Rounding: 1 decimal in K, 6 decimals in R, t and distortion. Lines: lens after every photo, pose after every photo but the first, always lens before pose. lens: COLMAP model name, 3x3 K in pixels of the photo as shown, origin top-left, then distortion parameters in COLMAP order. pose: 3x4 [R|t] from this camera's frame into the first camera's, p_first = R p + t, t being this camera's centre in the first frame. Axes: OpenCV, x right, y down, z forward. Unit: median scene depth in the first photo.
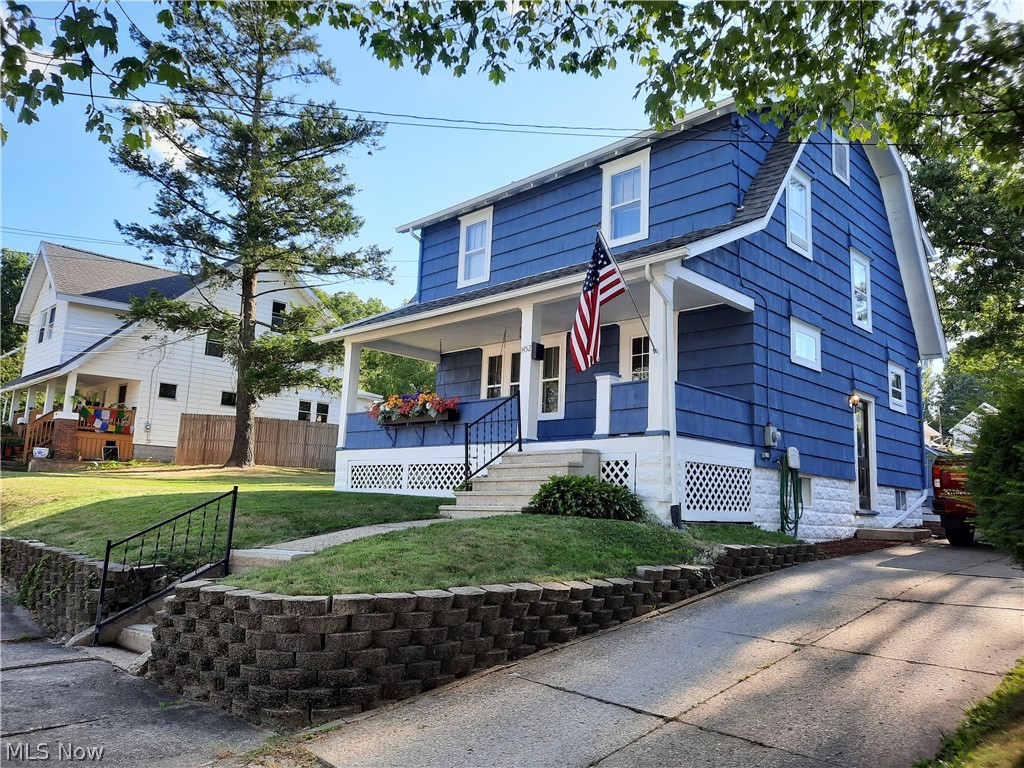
lens RADIAL K [[741.1, 0, 508.2], [0, 741.1, 384.1], [0, 0, 1]] dist [0.031101, -0.028359]
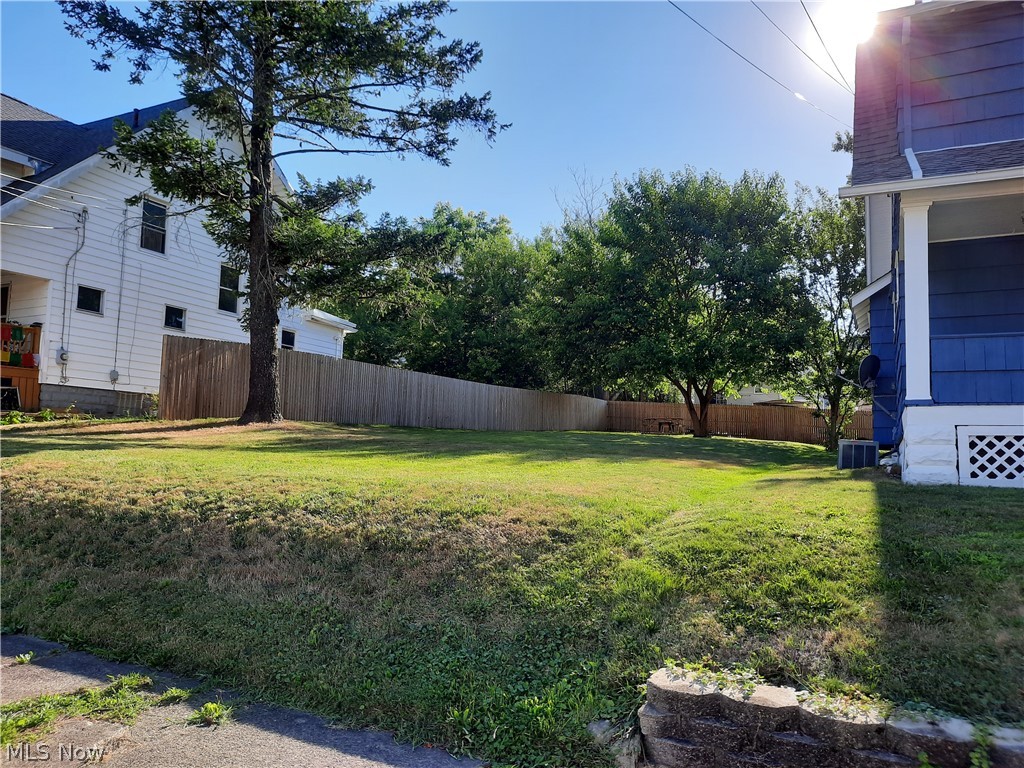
lens RADIAL K [[741.1, 0, 518.1], [0, 741.1, 385.8], [0, 0, 1]] dist [0.031101, -0.028359]
pose [[0.945664, 0.014184, 0.324835, -0.655304], [-0.038632, 0.996873, 0.068938, 0.049385], [-0.322841, -0.077741, 0.943255, 0.587190]]
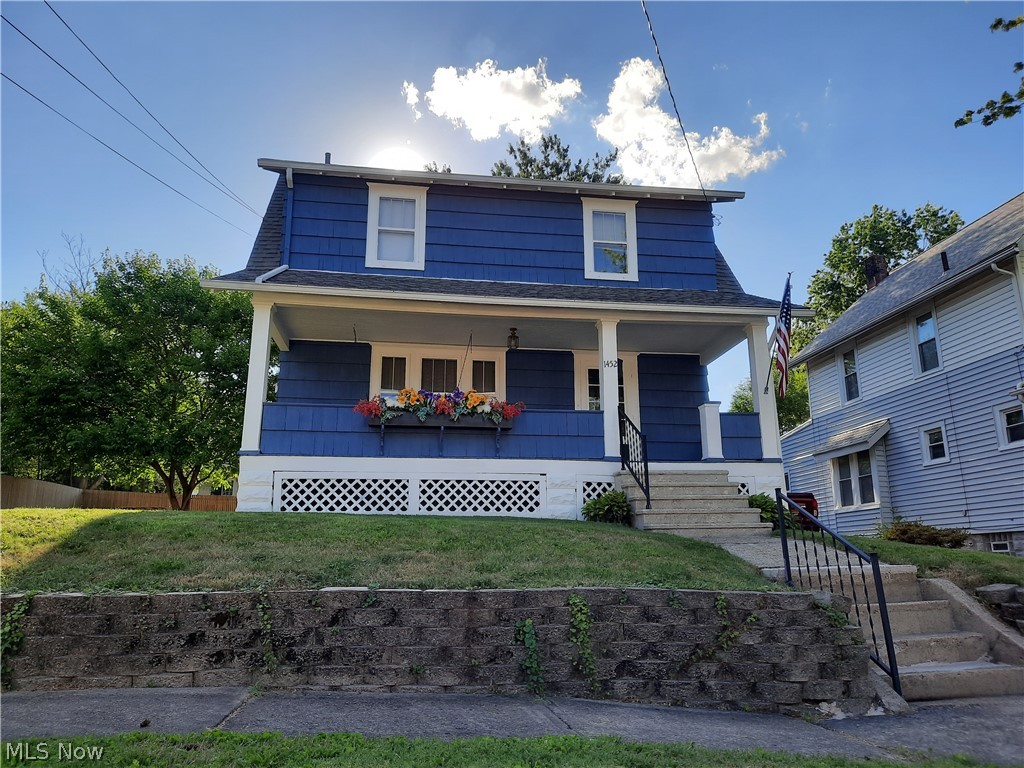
lens RADIAL K [[741.1, 0, 518.9], [0, 741.1, 382.6], [0, 0, 1]] dist [0.031101, -0.028359]
pose [[0.597551, 0.157336, 0.786243, -0.610731], [-0.101214, 0.987517, -0.120690, 0.079979], [-0.795417, -0.007461, 0.606017, 0.394552]]
